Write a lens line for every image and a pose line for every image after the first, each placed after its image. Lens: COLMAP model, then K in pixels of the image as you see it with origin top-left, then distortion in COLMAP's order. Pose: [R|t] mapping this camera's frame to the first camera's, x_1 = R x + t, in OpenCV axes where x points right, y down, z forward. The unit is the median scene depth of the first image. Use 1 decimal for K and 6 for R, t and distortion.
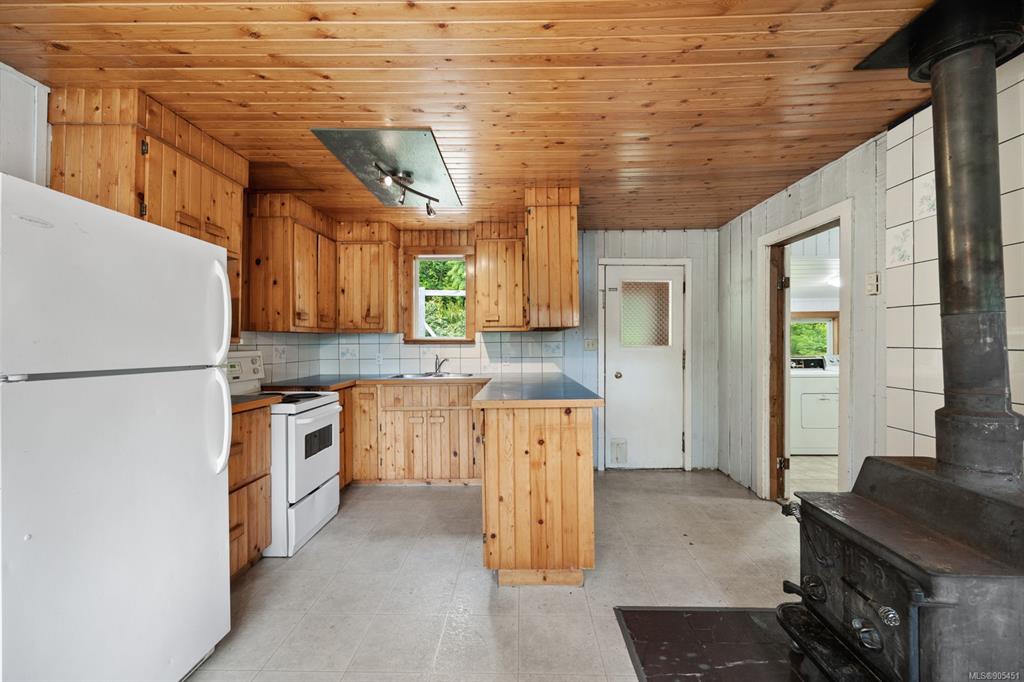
lens RADIAL K [[415.0, 0, 517.4], [0, 415.0, 342.9], [0, 0, 1]] dist [-0.001768, -0.000049]
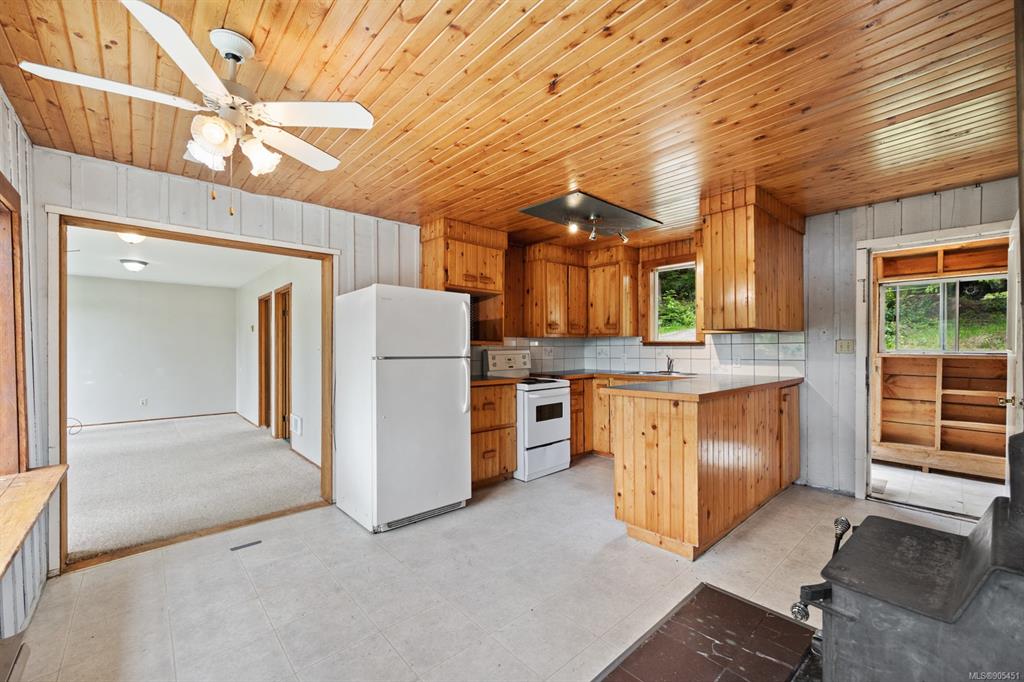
lens RADIAL K [[415.0, 0, 526.4], [0, 415.0, 353.8], [0, 0, 1]] dist [-0.001768, -0.000049]
pose [[0.701033, 0.013396, -0.713003, 0.446693], [0.001999, 0.999783, 0.020749, 0.000753], [0.713126, -0.015971, 0.700854, -0.070871]]
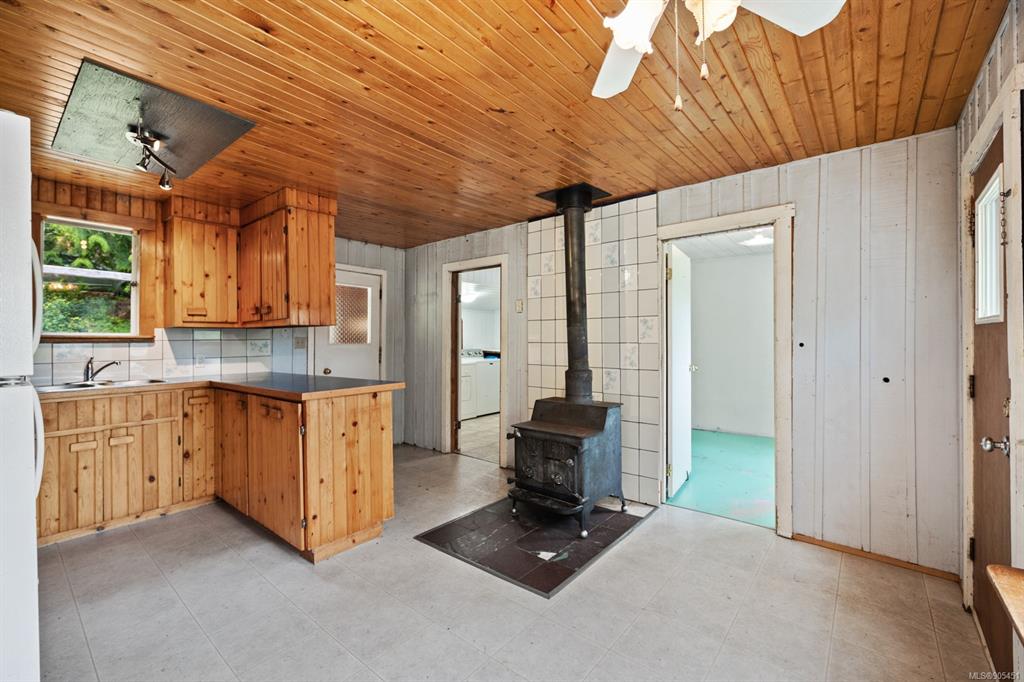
lens RADIAL K [[415.0, 0, 519.3], [0, 415.0, 339.3], [0, 0, 1]] dist [-0.001768, -0.000049]
pose [[0.624254, 0.002389, 0.781218, -0.390988], [0.003752, 0.999975, -0.006056, 0.005719], [-0.781212, 0.006712, 0.624229, -0.068400]]
